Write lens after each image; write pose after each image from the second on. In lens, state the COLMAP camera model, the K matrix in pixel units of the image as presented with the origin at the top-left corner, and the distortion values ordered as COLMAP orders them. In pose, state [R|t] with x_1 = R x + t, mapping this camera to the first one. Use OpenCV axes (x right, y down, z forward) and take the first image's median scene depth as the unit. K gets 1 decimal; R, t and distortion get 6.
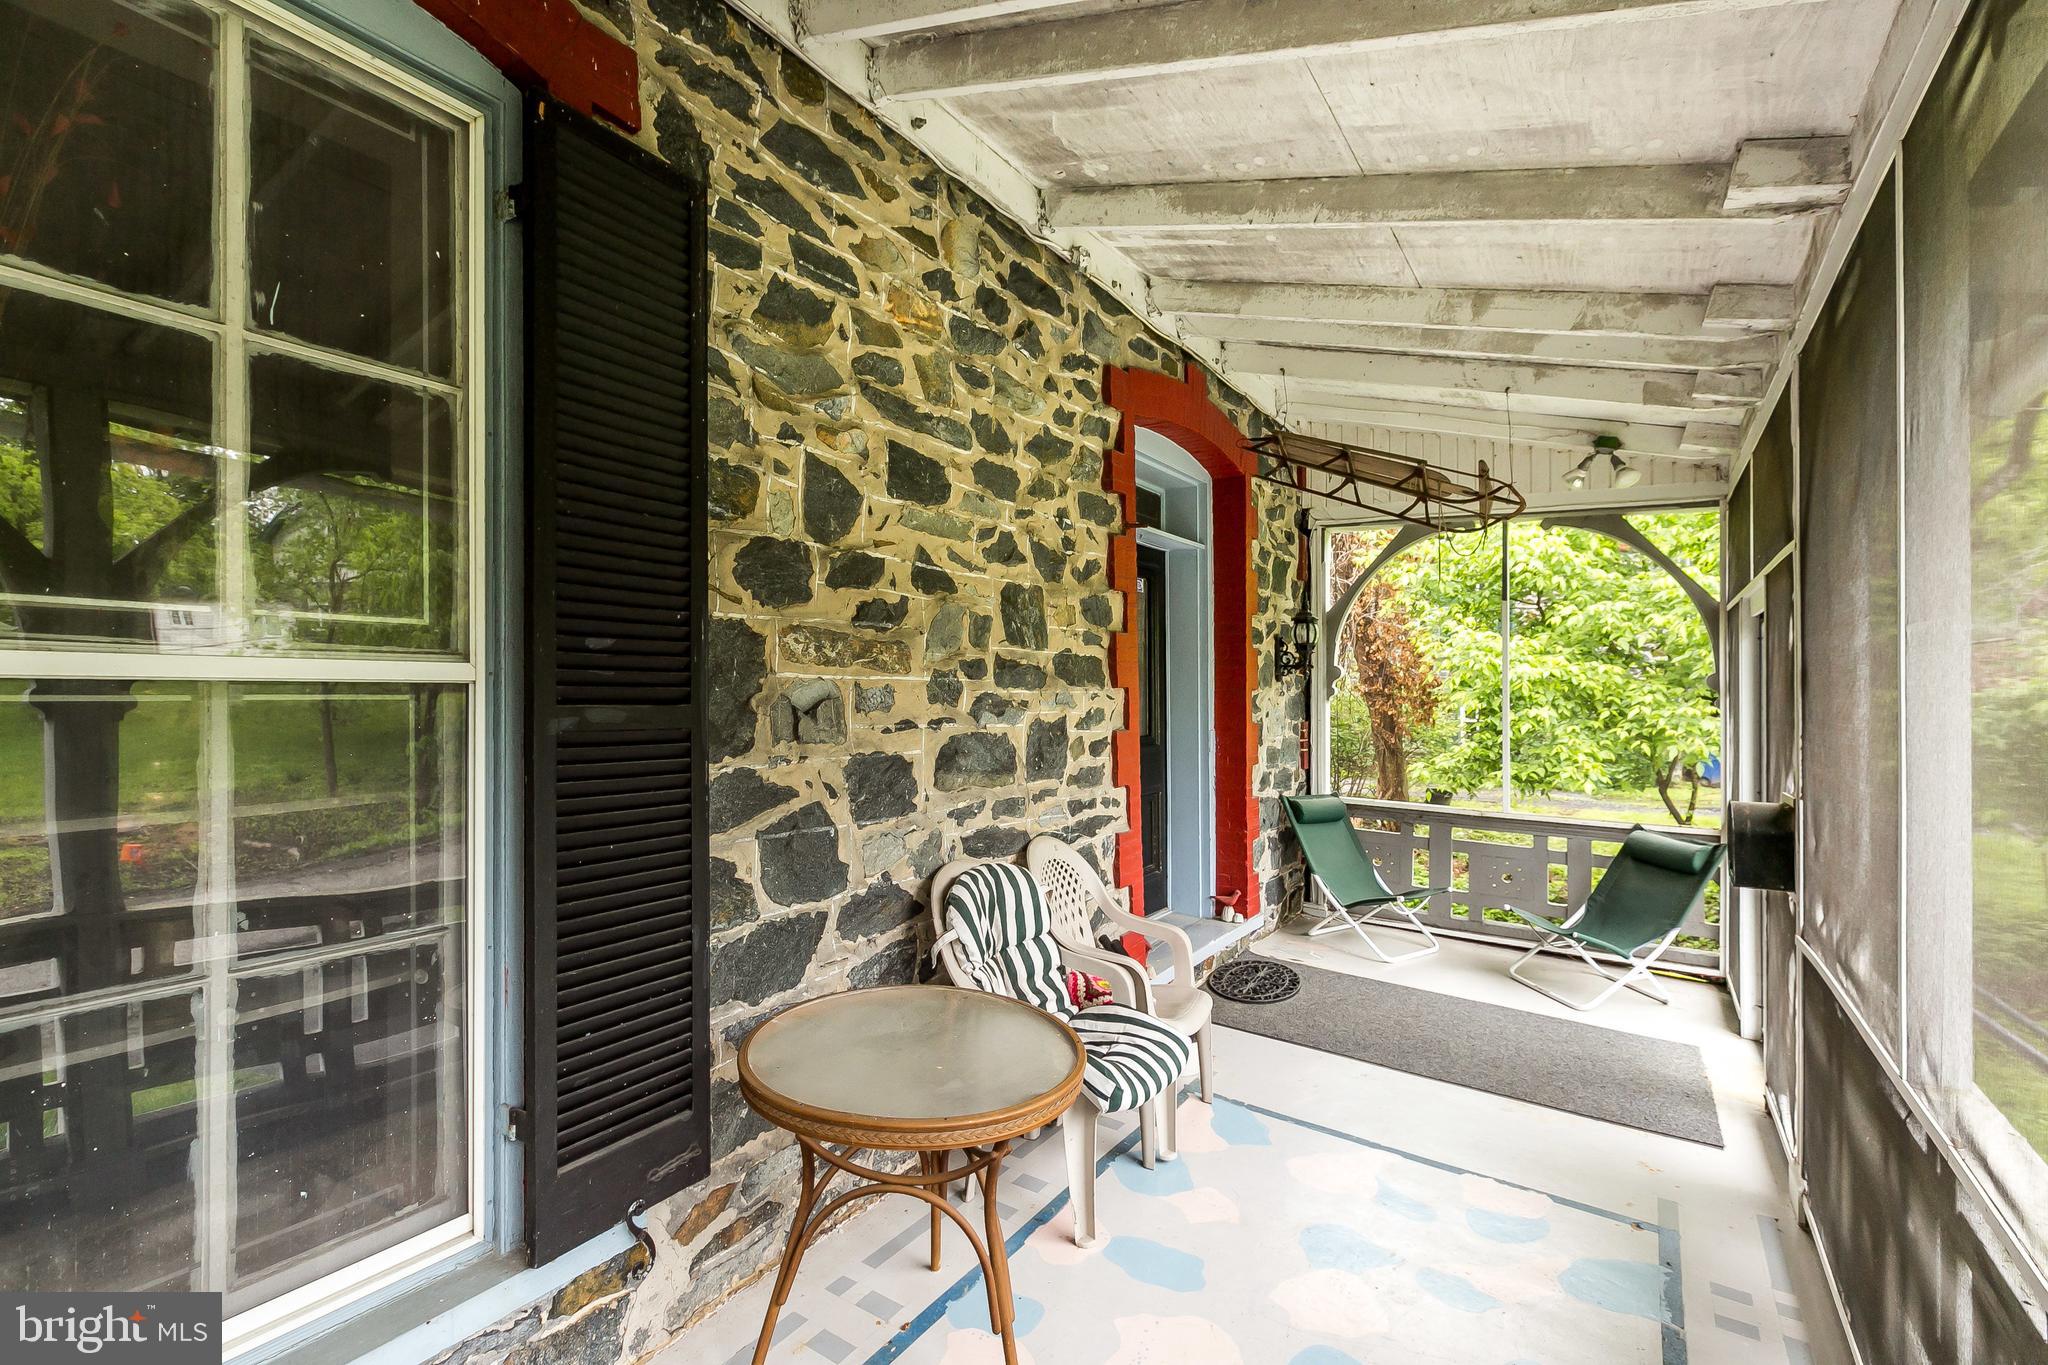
lens RADIAL K [[924.2, 0, 1041.6], [0, 924.2, 685.0], [0, 0, 1]] dist [-0.000067, 0.000142]
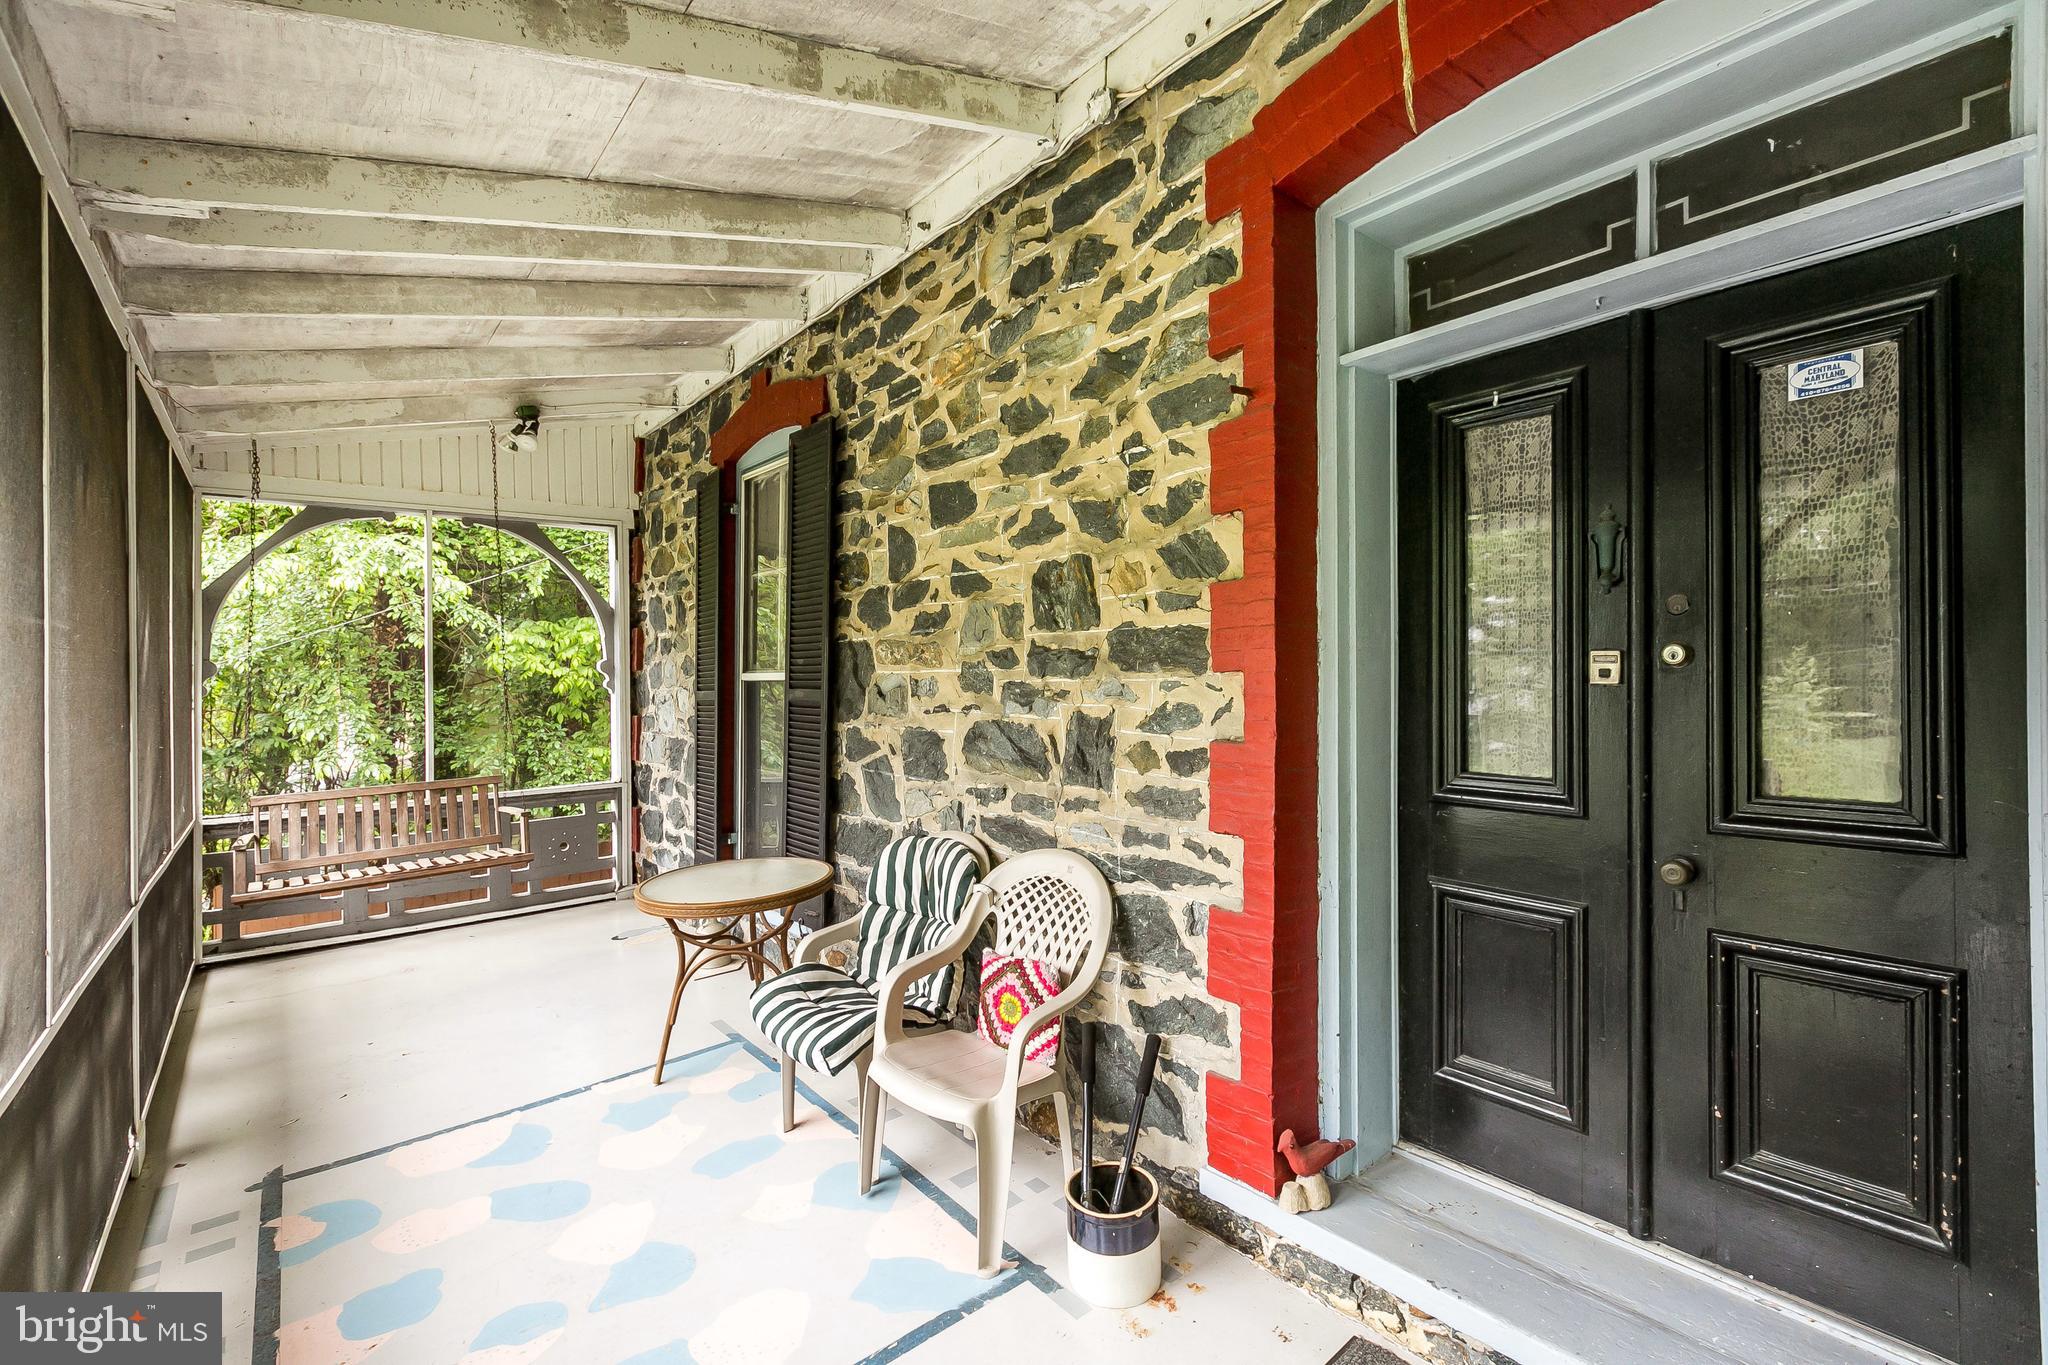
lens RADIAL K [[924.2, 0, 1041.6], [0, 924.2, 685.0], [0, 0, 1]] dist [-0.000067, 0.000142]
pose [[-0.308195, -0.003951, -0.951315, 0.871647], [0.008417, 0.999941, -0.006879, 0.018809], [0.951286, -0.010127, -0.308143, 1.329729]]
